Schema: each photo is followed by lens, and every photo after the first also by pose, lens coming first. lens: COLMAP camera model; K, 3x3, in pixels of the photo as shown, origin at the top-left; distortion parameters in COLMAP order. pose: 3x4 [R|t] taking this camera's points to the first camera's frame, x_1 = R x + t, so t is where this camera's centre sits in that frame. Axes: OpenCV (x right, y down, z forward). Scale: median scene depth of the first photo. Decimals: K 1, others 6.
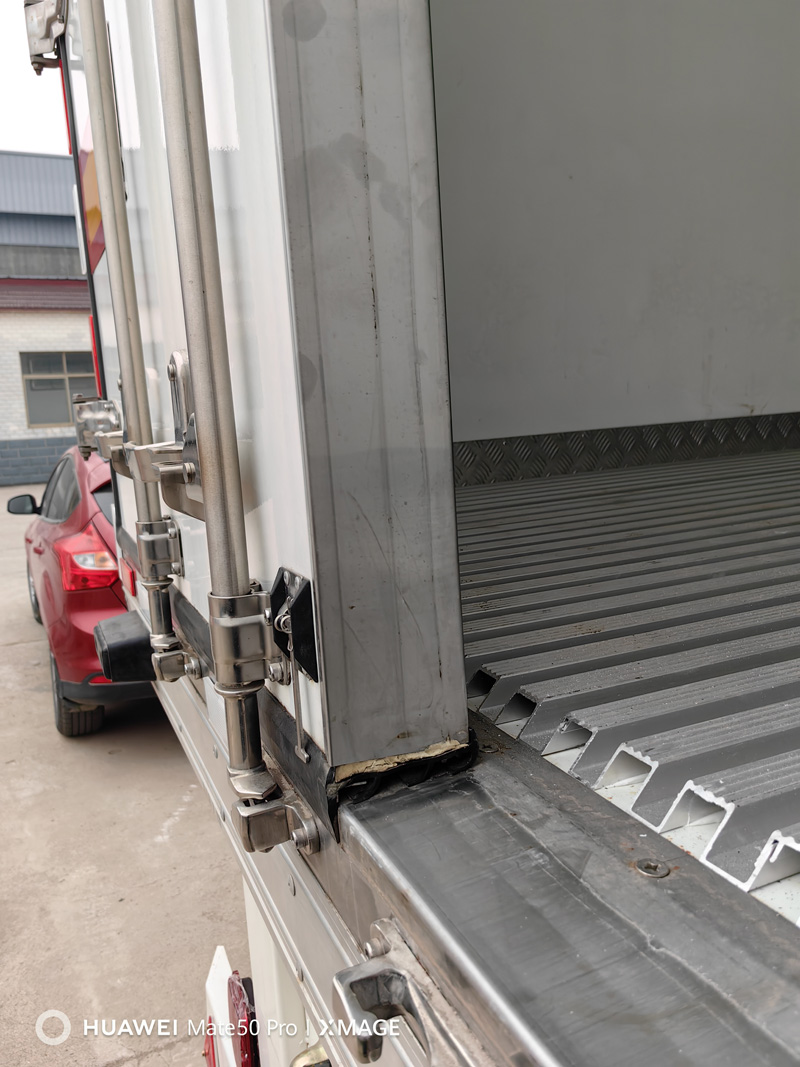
lens RADIAL K [[841.6, 0, 401.7], [0, 841.6, 536.4], [0, 0, 1]] dist [0.010691, 0.001659]
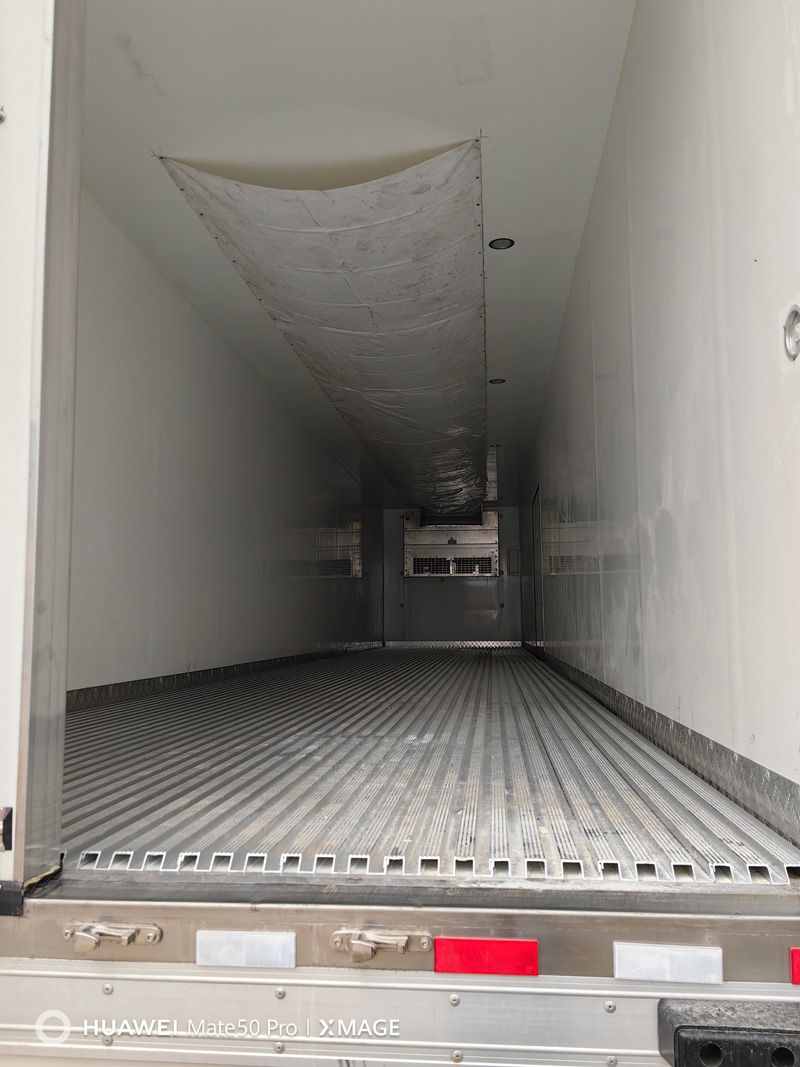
lens RADIAL K [[841.6, 0, 399.9], [0, 841.6, 534.3], [0, 0, 1]] dist [0.010691, 0.001659]
pose [[0.495418, 0.148586, 0.855852, -1.918509], [0.114785, 0.965424, -0.234054, -0.011782], [-0.861037, 0.214194, 0.461233, -1.418148]]
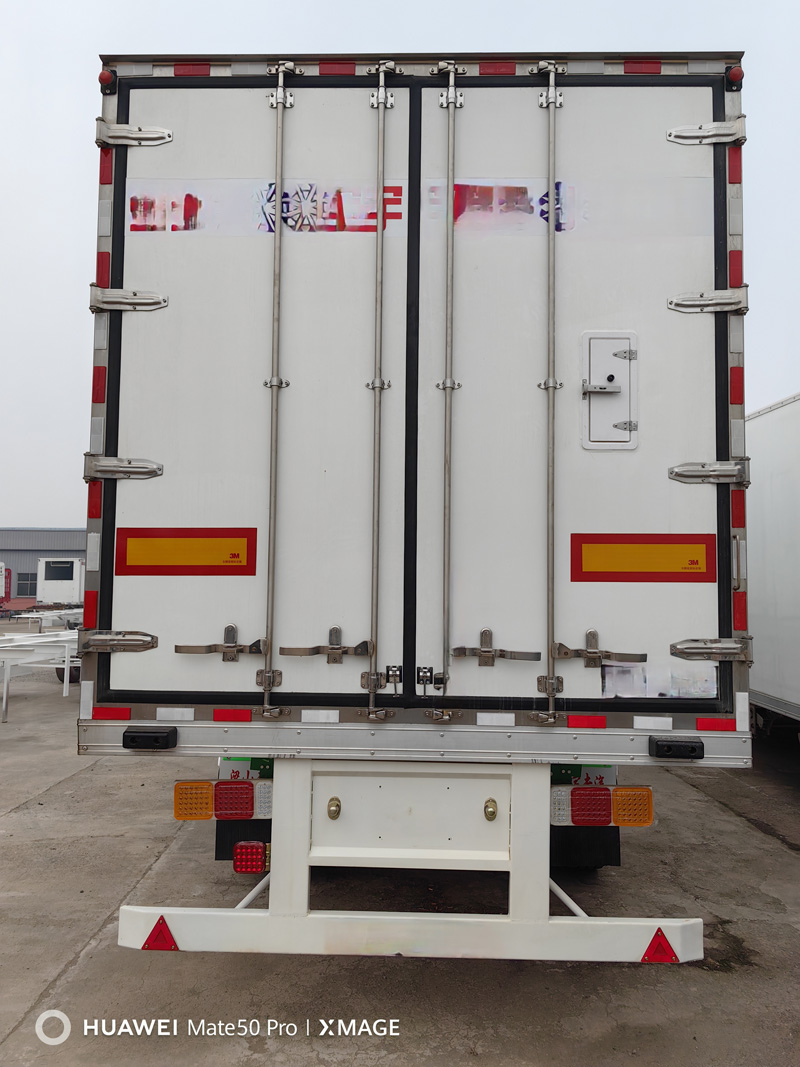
lens RADIAL K [[841.6, 0, 400.1], [0, 841.6, 534.5], [0, 0, 1]] dist [0.010691, 0.001659]
pose [[0.416855, 0.126476, 0.900131, -6.410923], [0.101754, 0.977555, -0.184477, 0.274421], [-0.903260, 0.168492, 0.394630, -1.778910]]
